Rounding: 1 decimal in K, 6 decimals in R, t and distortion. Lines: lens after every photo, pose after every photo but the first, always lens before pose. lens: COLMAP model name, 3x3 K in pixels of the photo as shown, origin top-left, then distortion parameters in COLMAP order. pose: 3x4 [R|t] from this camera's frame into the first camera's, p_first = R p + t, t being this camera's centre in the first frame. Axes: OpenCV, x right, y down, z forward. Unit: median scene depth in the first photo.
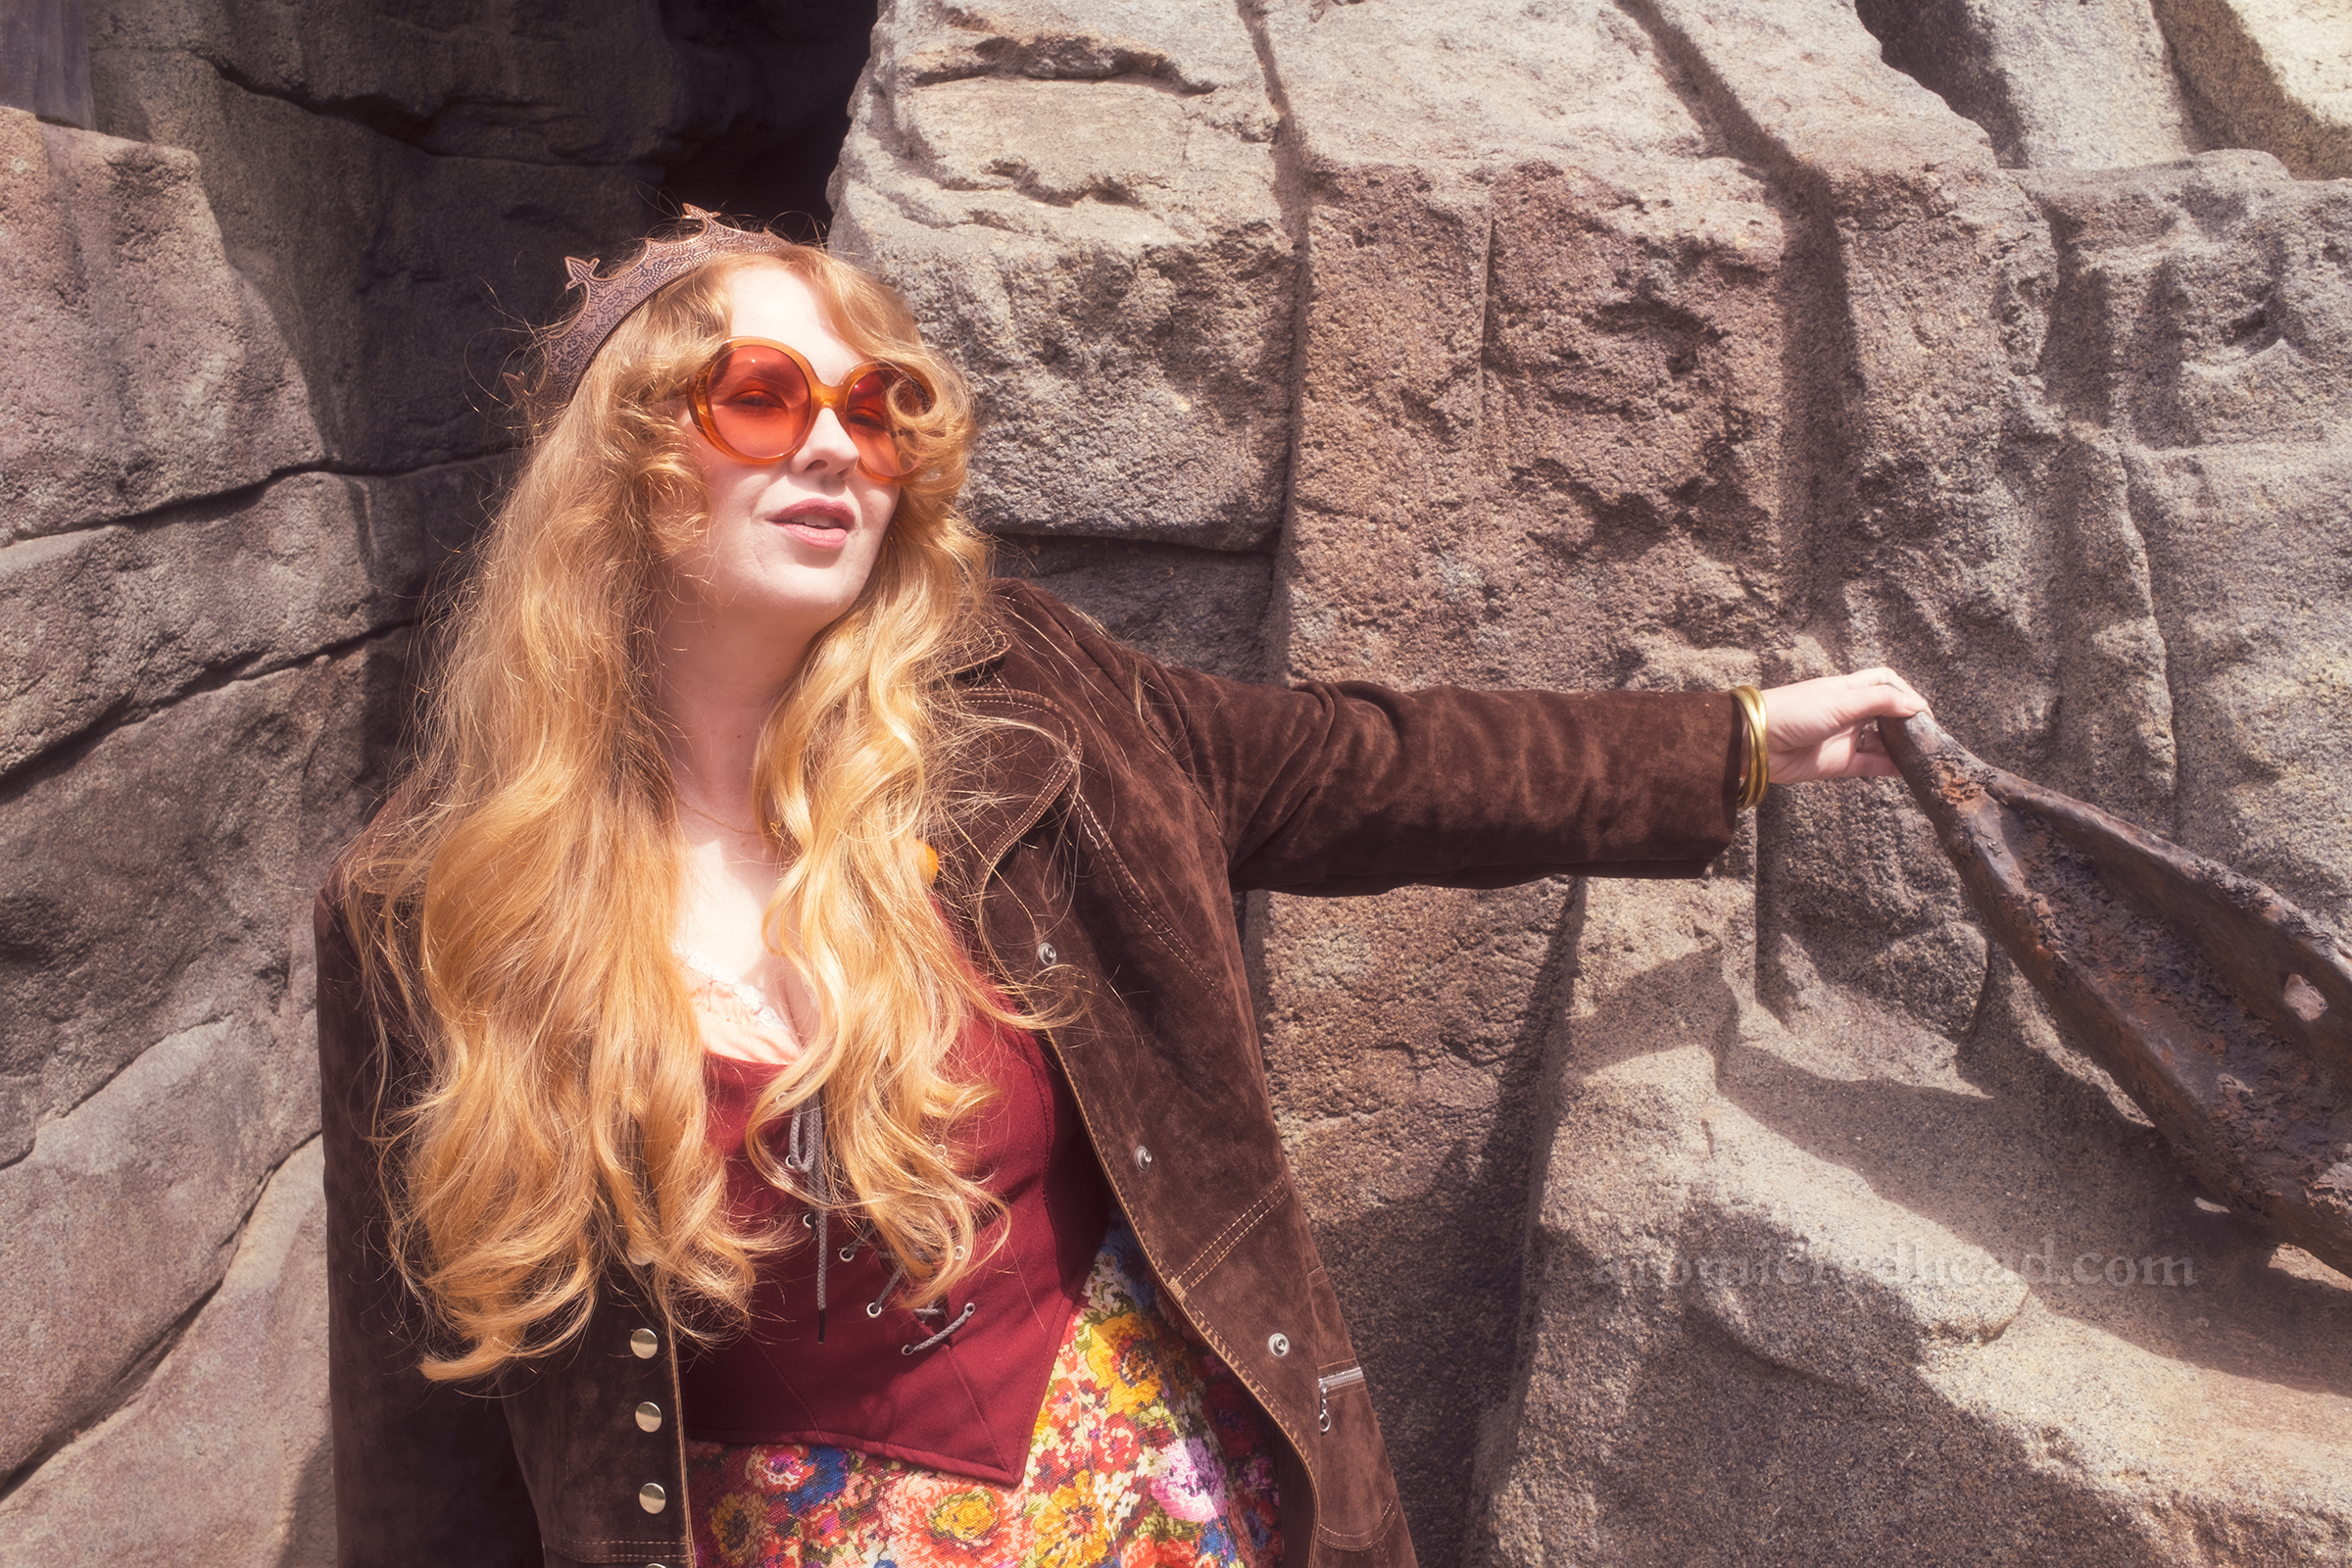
lens RADIAL K [[2408.5, 0, 1202.7], [0, 2408.5, 796.9], [0, 0, 1]] dist [-0.056879, 0.158143]
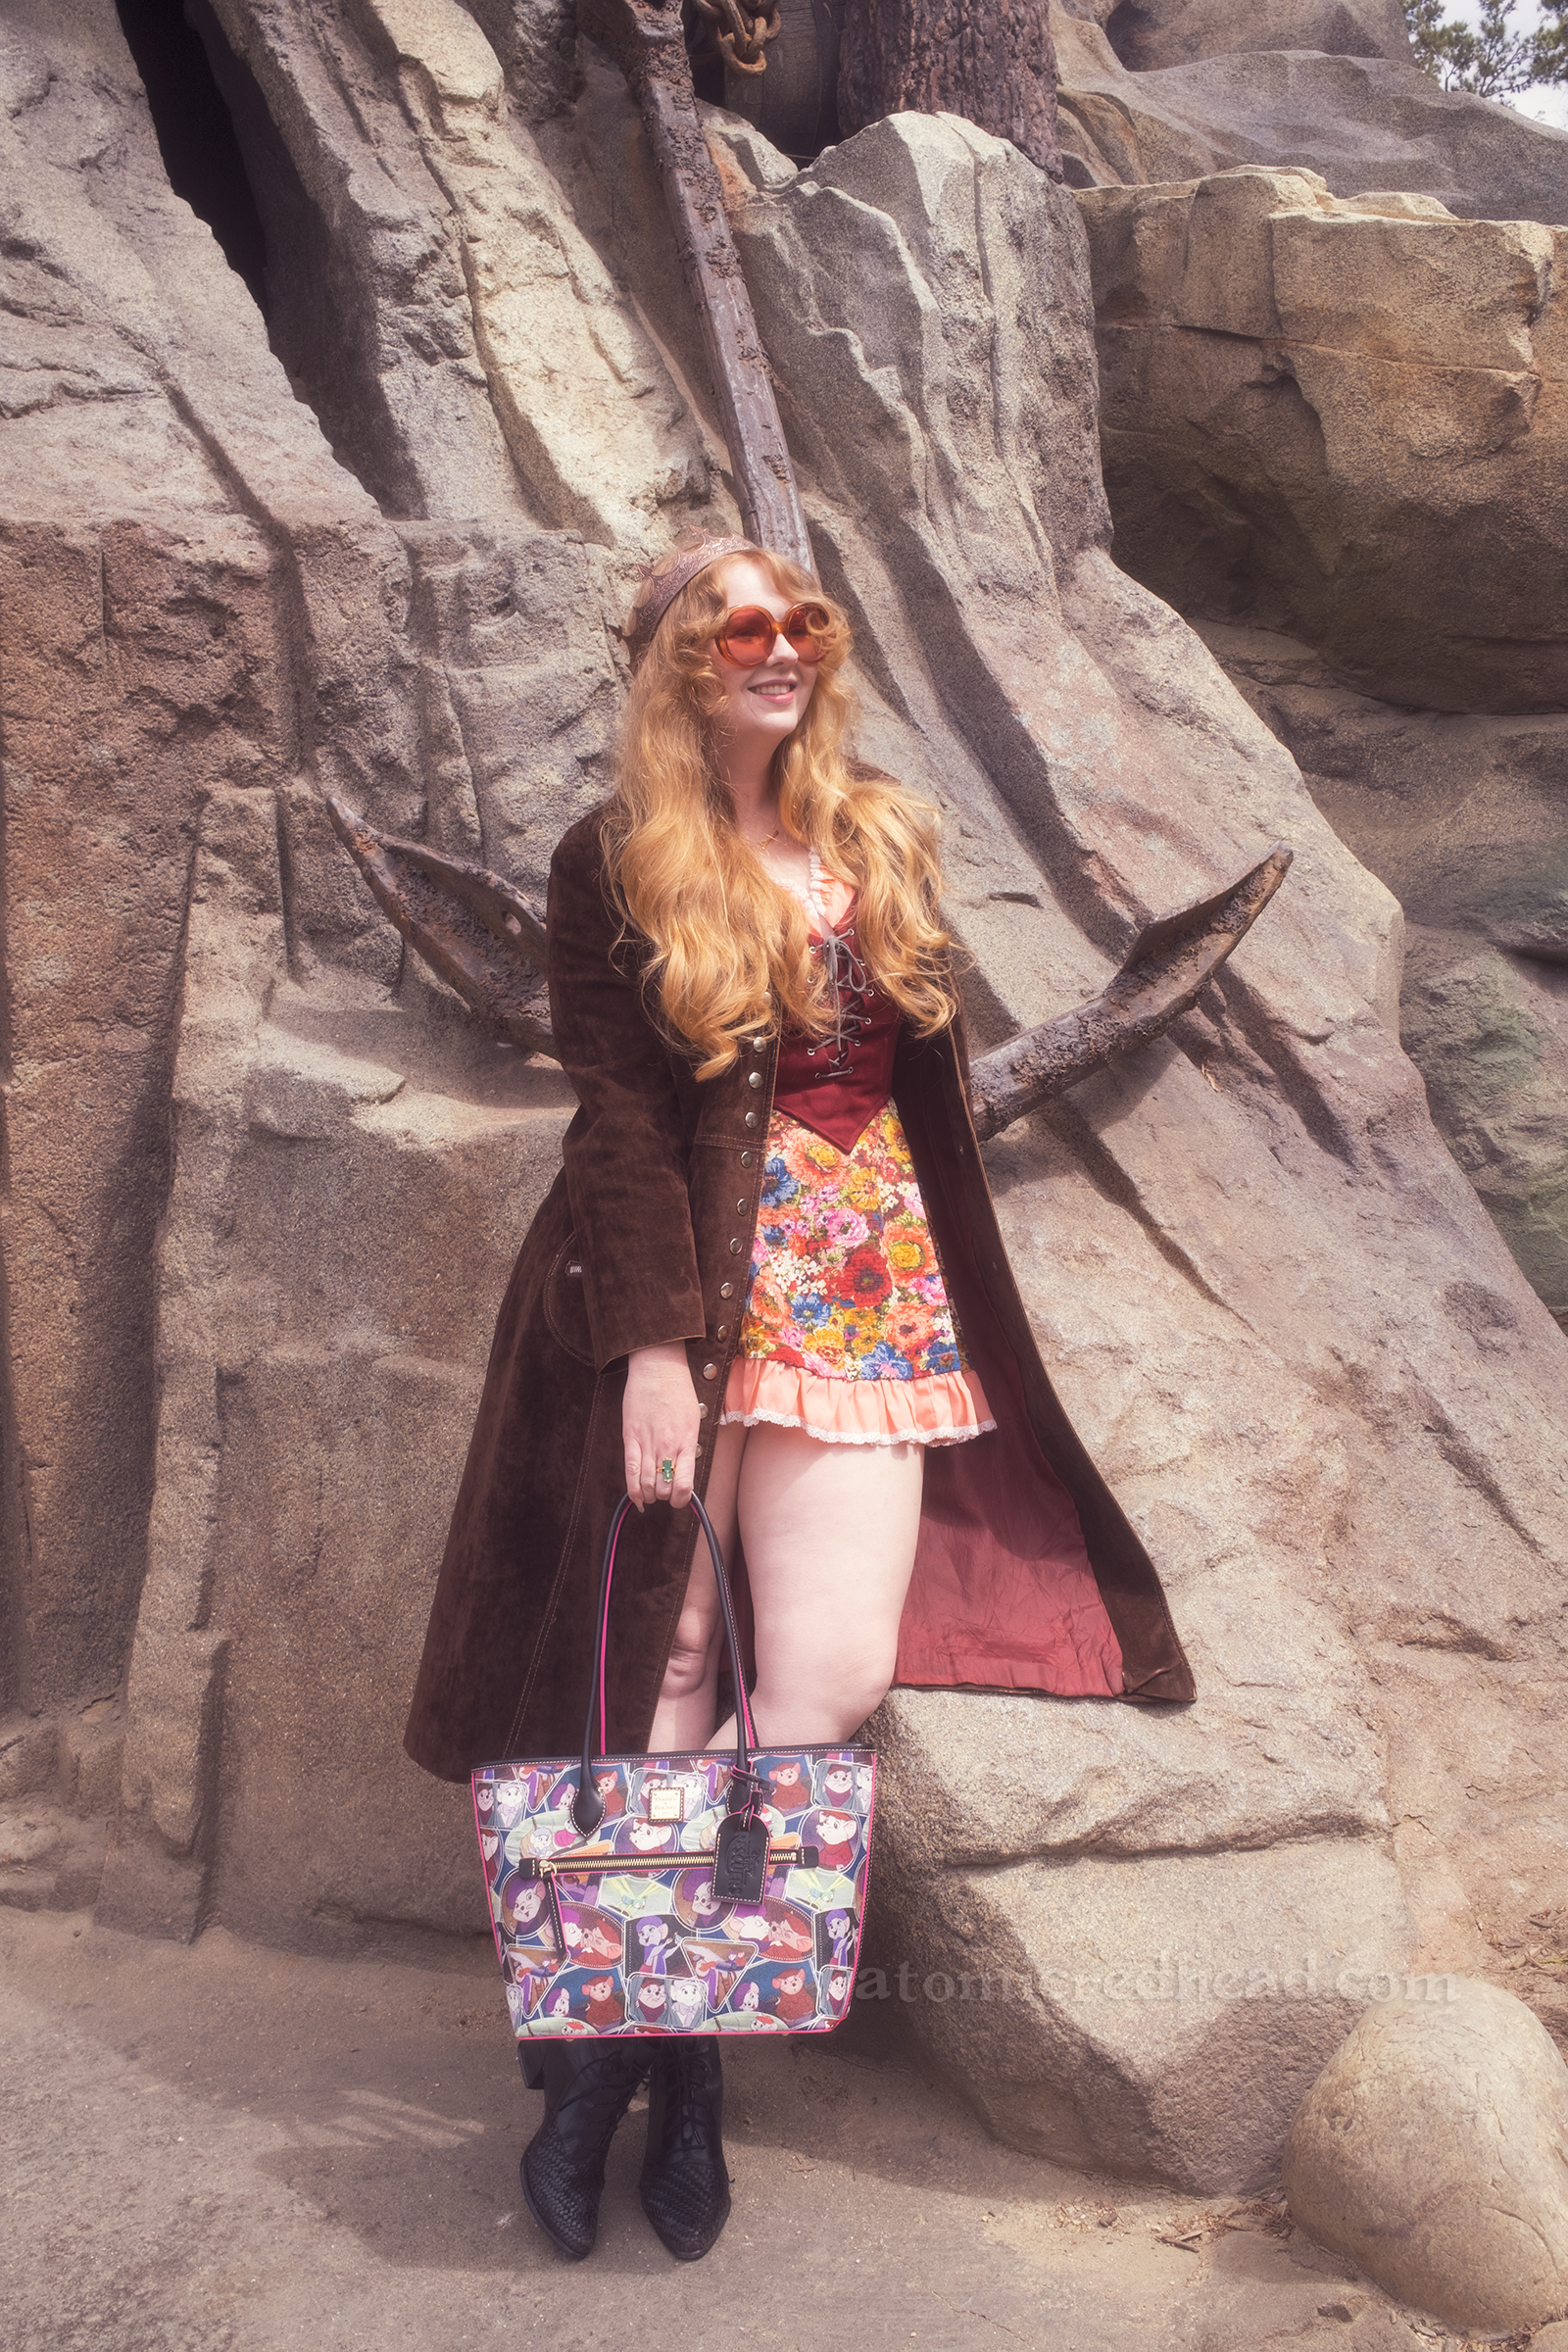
lens RADIAL K [[2261.5, 0, 757.2], [0, 2261.5, 1144.9], [0, 0, 1]] dist [-0.047983, 0.106397]
pose [[0.943575, -0.087503, 0.319391, 0.006464], [0.075600, 0.995909, 0.049500, 0.155076], [-0.322415, -0.022561, 0.946329, -0.761937]]
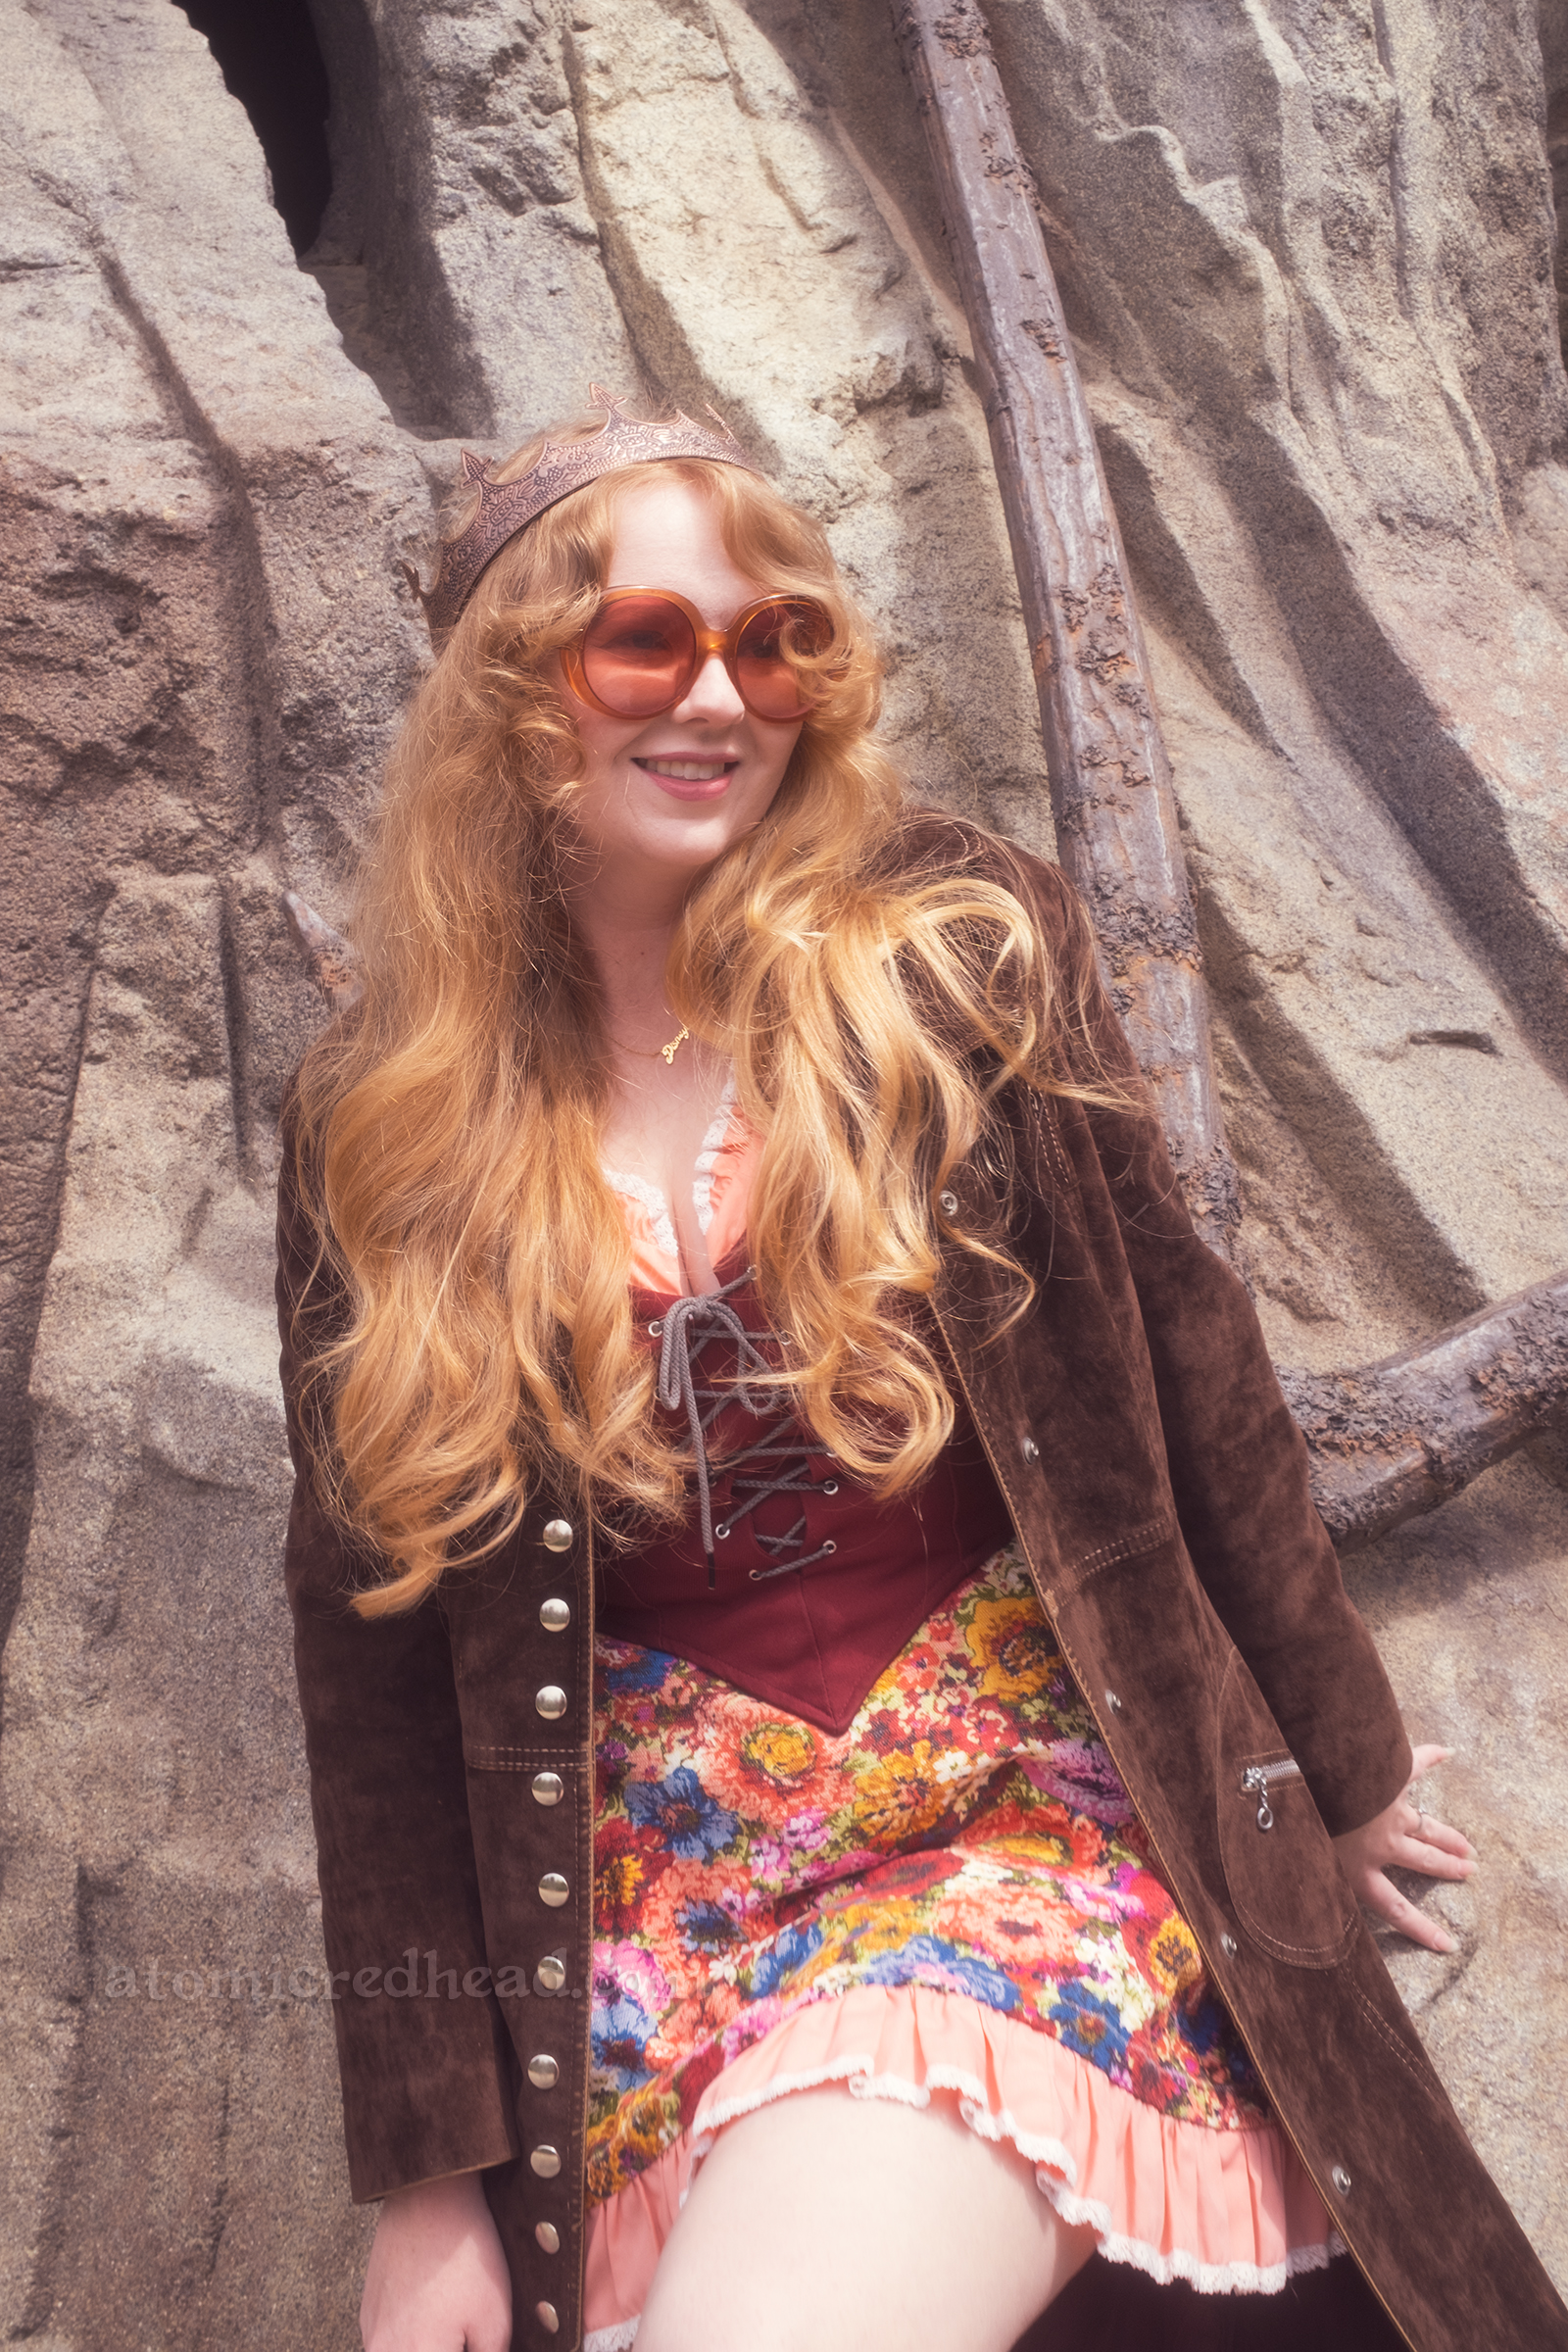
lens RADIAL K [[2562.1, 0, 704.5], [0, 2562.1, 1078.7], [0, 0, 1]] dist [-0.052249, 0.120975]
pose [[0.978962, -0.074847, 0.189818, 0.223955], [0.078163, 0.996890, -0.010031, 0.065323], [-0.188477, 0.024656, 0.981768, -0.219448]]
